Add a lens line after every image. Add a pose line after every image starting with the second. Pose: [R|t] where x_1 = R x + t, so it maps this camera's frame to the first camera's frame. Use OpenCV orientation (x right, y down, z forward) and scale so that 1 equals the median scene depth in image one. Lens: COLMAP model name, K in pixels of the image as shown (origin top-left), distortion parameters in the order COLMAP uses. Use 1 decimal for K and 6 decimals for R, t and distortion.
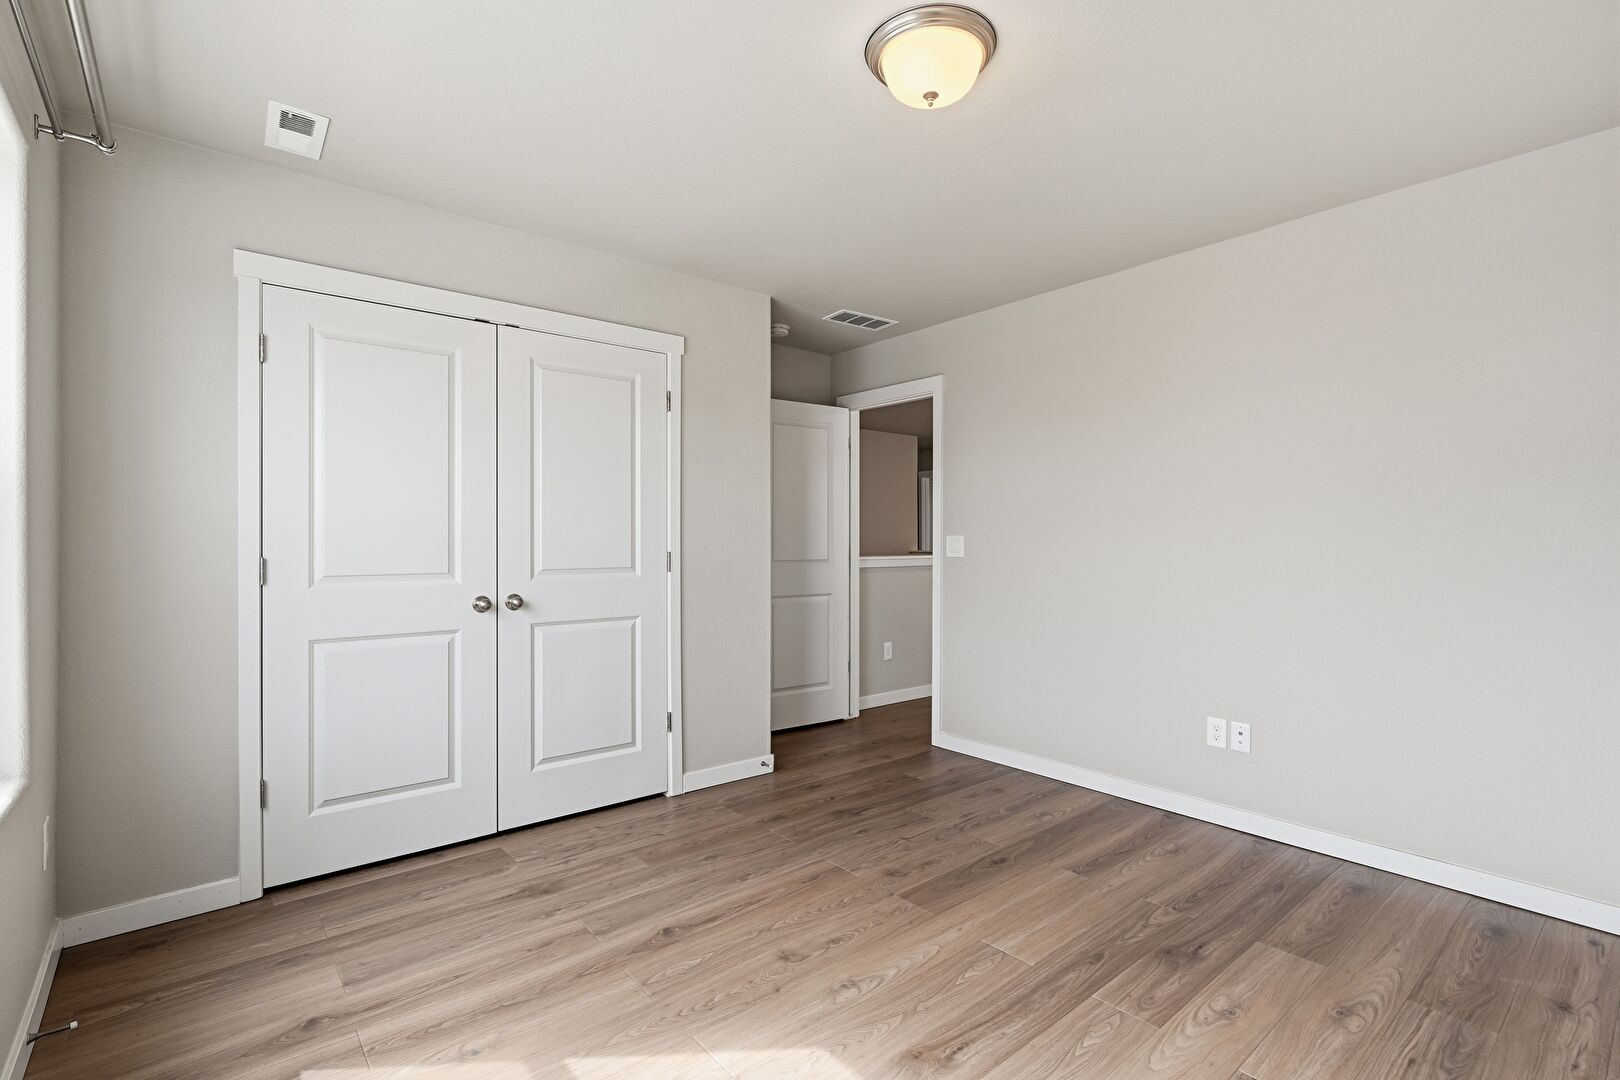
lens RADIAL K [[749.3, 0, 812.5], [0, 749.3, 536.1], [0, 0, 1]] dist [0.002270, 0.000313]
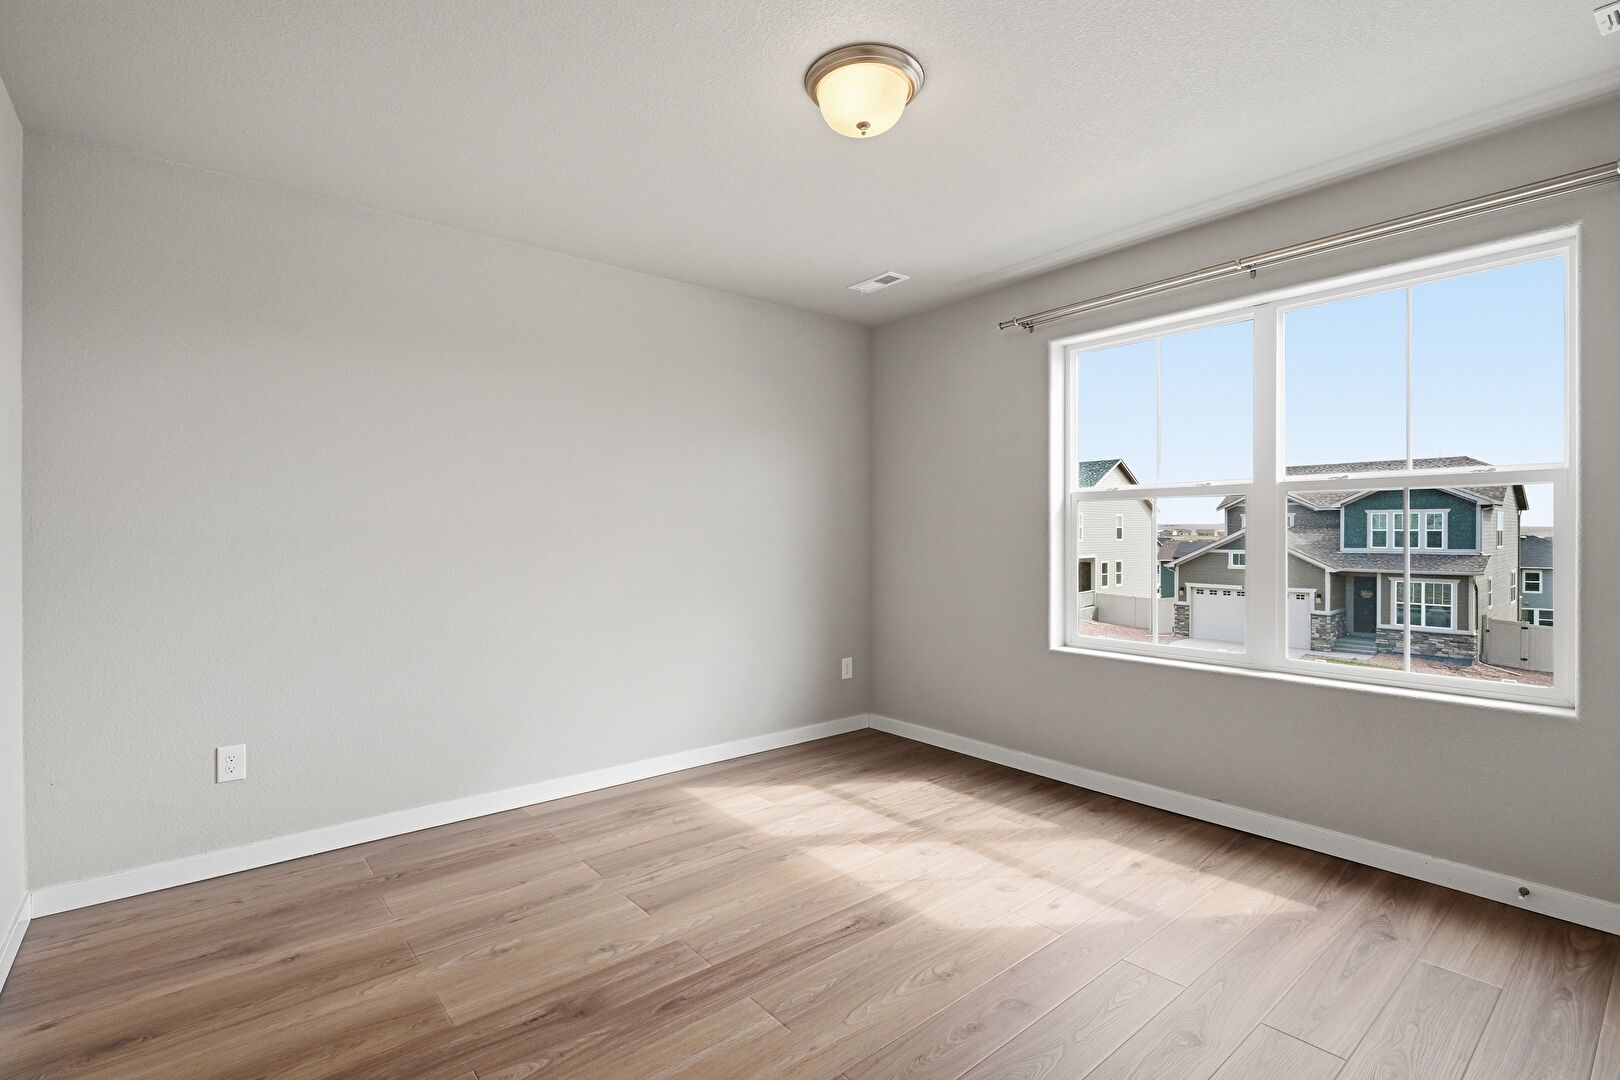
lens RADIAL K [[749.3, 0, 812.5], [0, 749.3, 536.1], [0, 0, 1]] dist [0.002270, 0.000313]
pose [[-0.999996, 0.001855, -0.002184, 0.229256], [0.001866, 0.999983, -0.005451, 0.015915], [0.002174, -0.005455, -0.999983, 2.032462]]
